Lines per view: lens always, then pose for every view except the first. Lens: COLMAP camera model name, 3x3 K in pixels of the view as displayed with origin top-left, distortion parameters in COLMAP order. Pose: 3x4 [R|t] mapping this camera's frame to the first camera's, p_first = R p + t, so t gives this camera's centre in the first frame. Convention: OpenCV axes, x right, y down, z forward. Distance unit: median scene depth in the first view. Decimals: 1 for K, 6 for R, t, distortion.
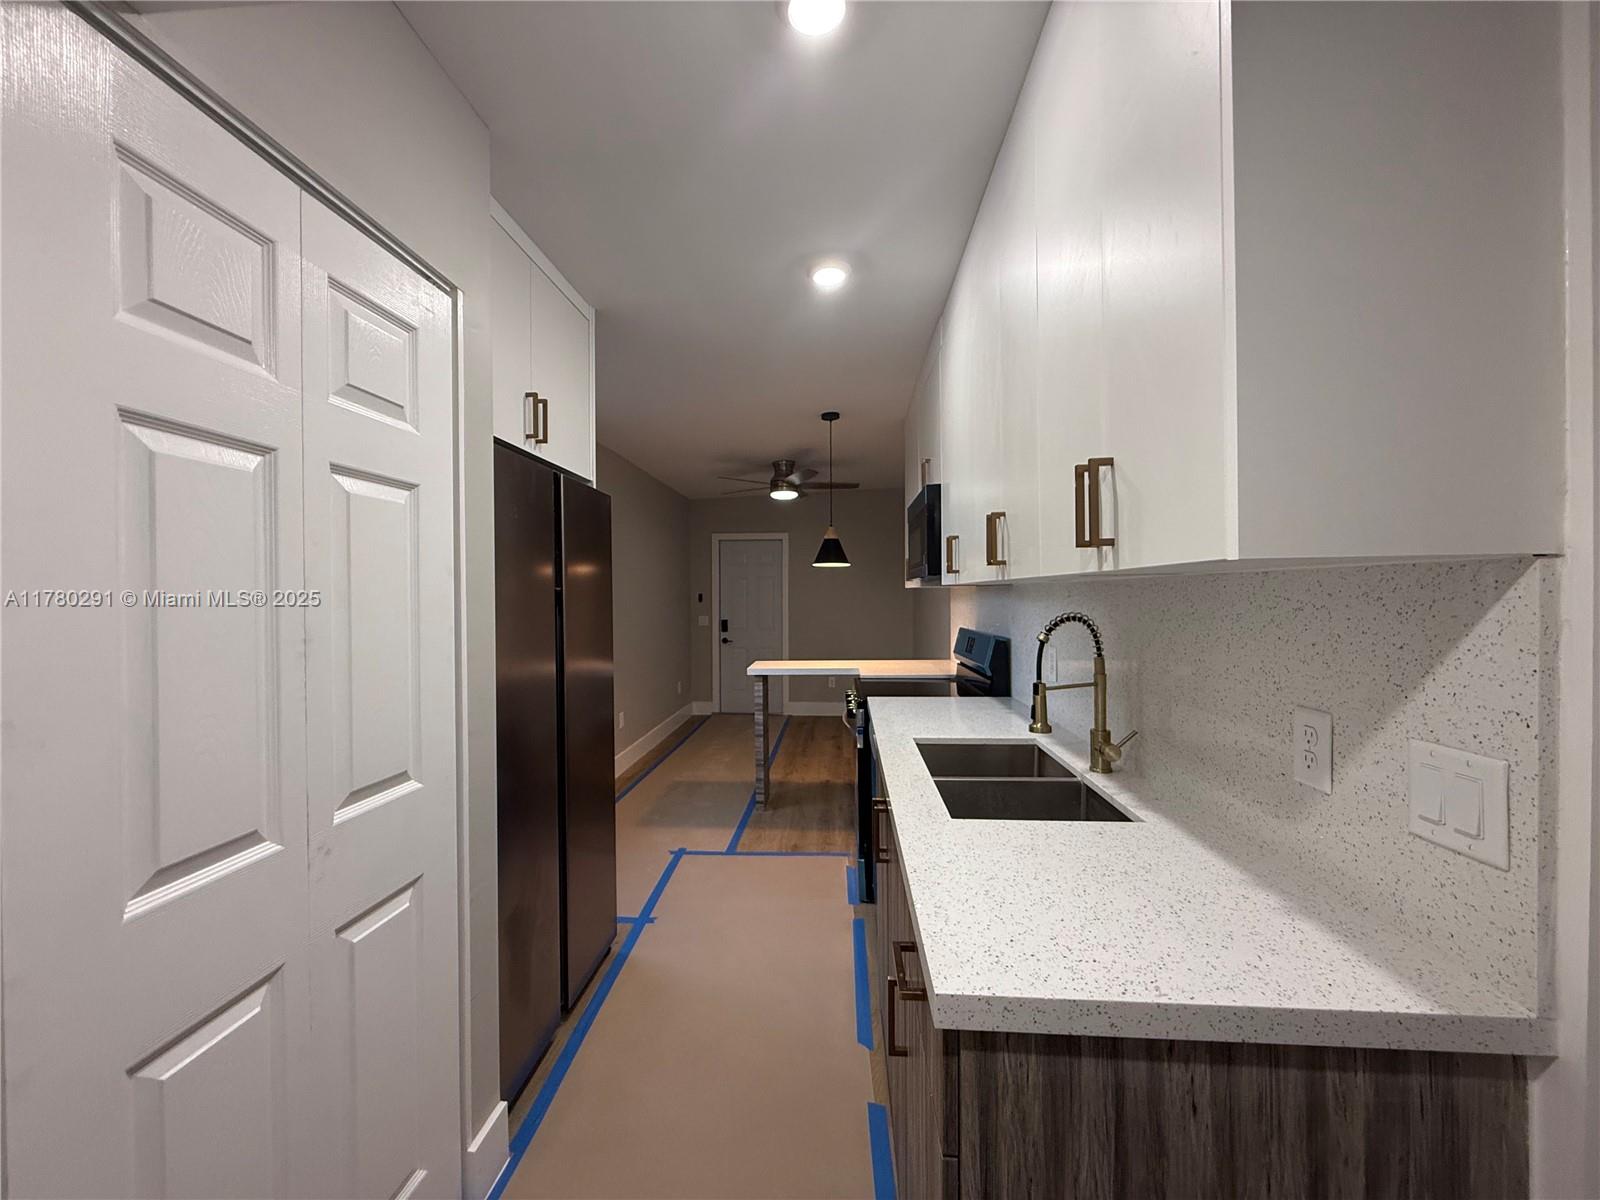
lens RADIAL K [[635.6, 0, 800.5], [0, 635.6, 598.8], [0, 0, 1]] dist [-0.001674, -0.000170]
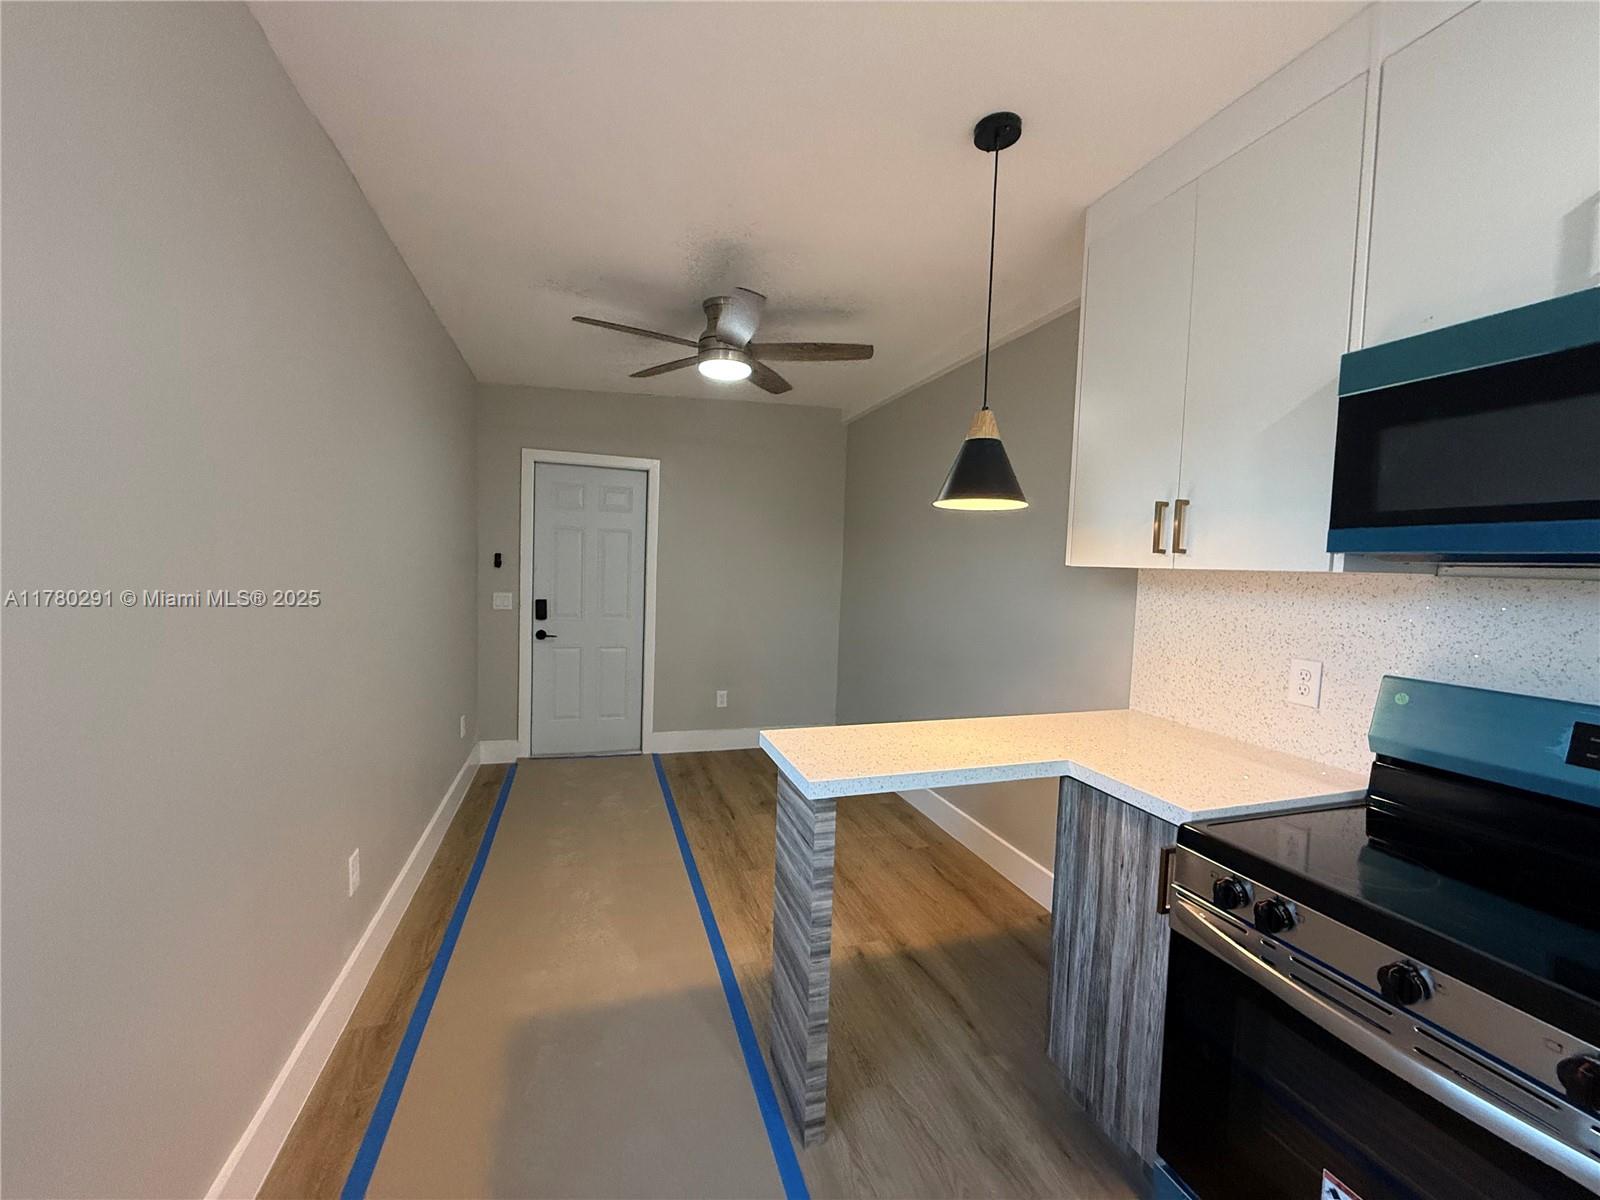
lens RADIAL K [[635.6, 0, 796.8], [0, 635.6, 595.8], [0, 0, 1]] dist [-0.001674, -0.000170]
pose [[0.927719, 0.016314, 0.372922, -0.160075], [-0.034846, 0.998467, 0.043007, -0.005201], [-0.371648, -0.052893, 0.926866, 0.491618]]
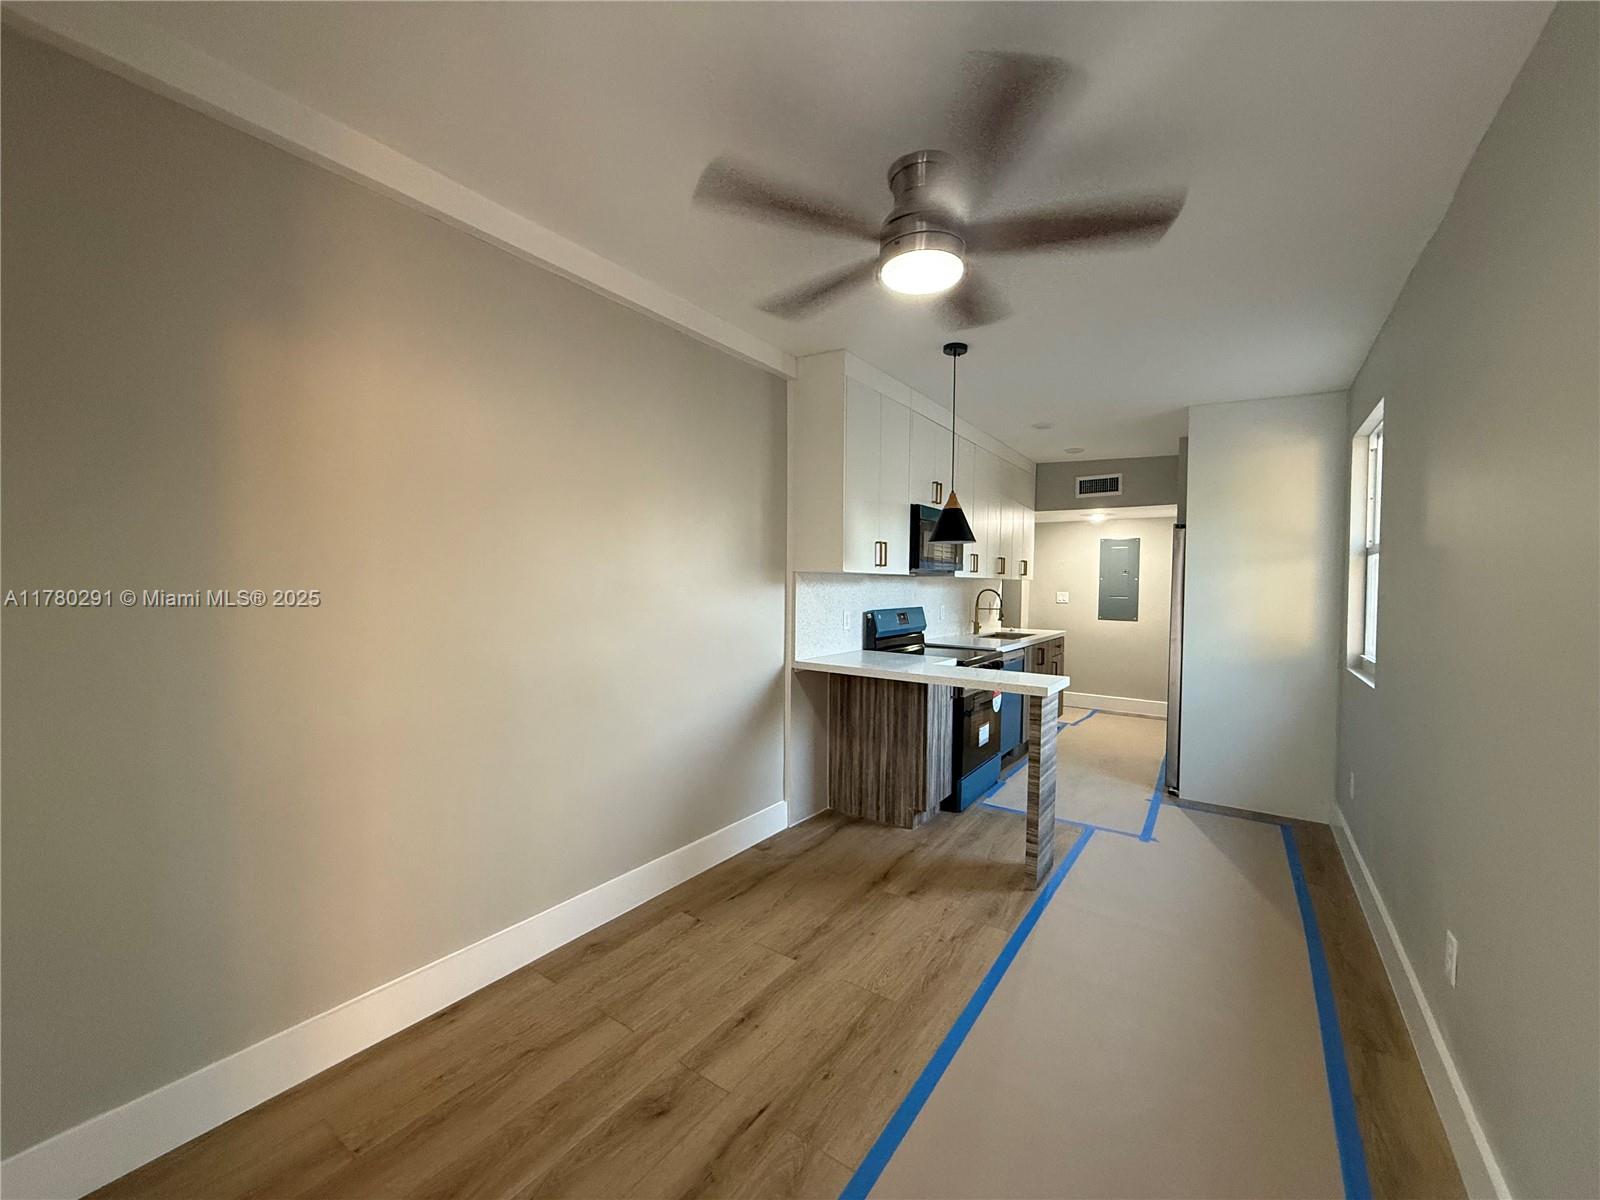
lens RADIAL K [[635.6, 0, 796.0], [0, 635.6, 598.1], [0, 0, 1]] dist [-0.001674, -0.000170]
pose [[-0.853859, -0.018469, 0.520177, -0.143597], [-0.004656, 0.999601, 0.027848, -0.004066], [-0.520484, 0.021357, -0.853604, 1.318681]]
